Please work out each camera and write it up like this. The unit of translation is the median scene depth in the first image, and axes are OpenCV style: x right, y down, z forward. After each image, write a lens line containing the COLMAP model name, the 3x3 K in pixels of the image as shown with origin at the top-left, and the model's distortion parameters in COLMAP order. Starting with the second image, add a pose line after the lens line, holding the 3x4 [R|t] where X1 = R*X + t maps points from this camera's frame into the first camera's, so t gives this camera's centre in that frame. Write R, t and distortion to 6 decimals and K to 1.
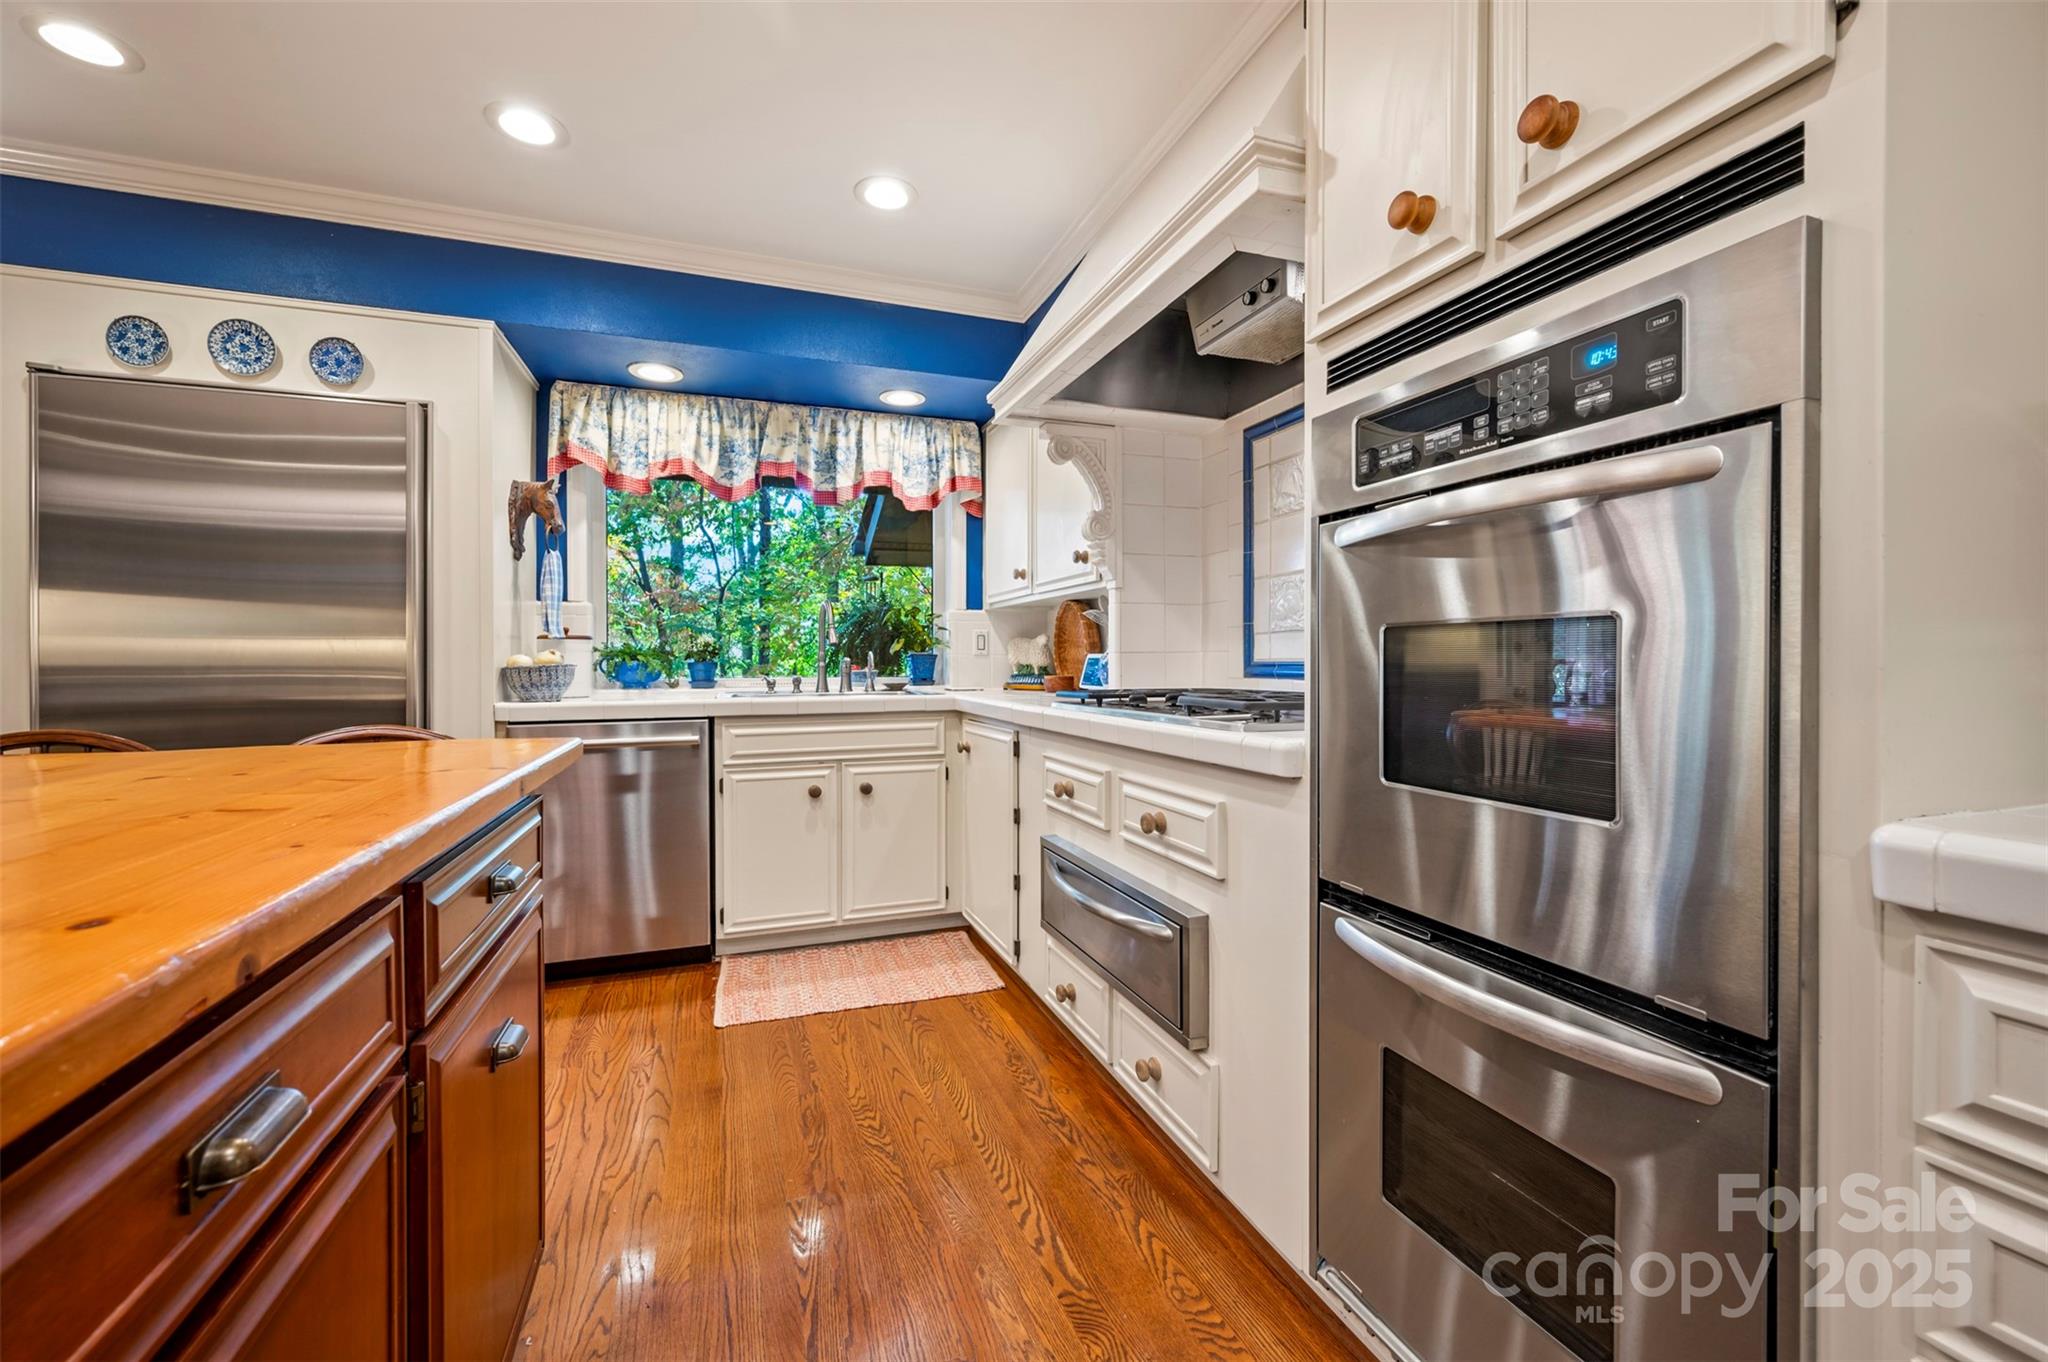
lens RADIAL K [[831.0, 0, 1024.6], [0, 831.0, 671.9], [0, 0, 1]] dist [-0.000390, -0.000187]
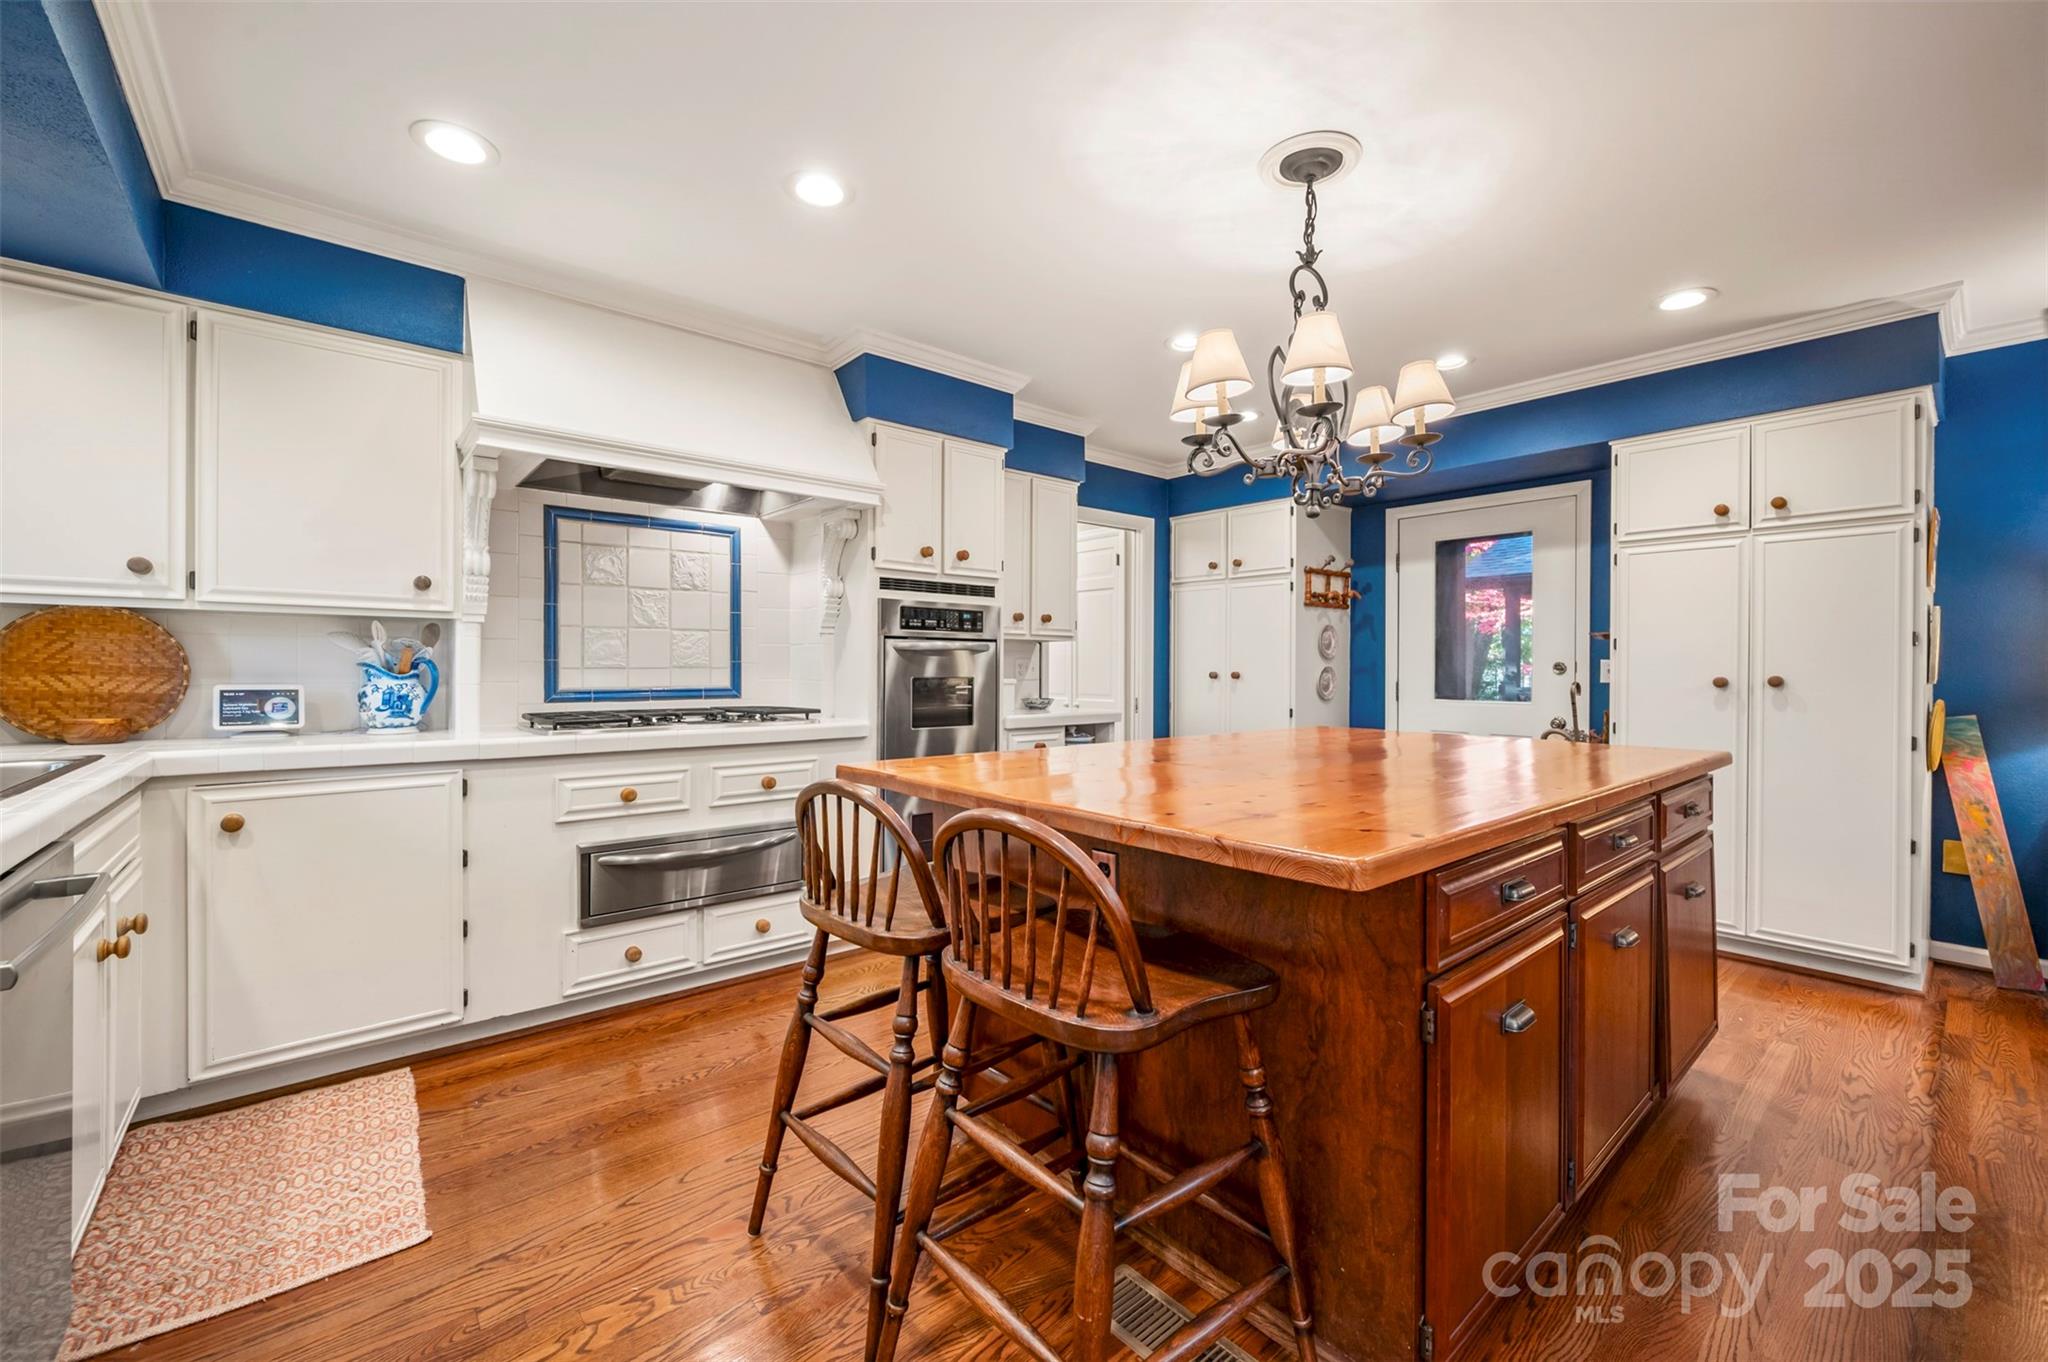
lens RADIAL K [[831.0, 0, 1025.7], [0, 831.0, 672.1], [0, 0, 1]] dist [-0.000390, -0.000187]
pose [[-0.351096, -0.006619, 0.936316, -2.480188], [0.007513, 0.999923, 0.009886, -0.098425], [-0.936309, 0.010505, -0.351019, 1.618195]]
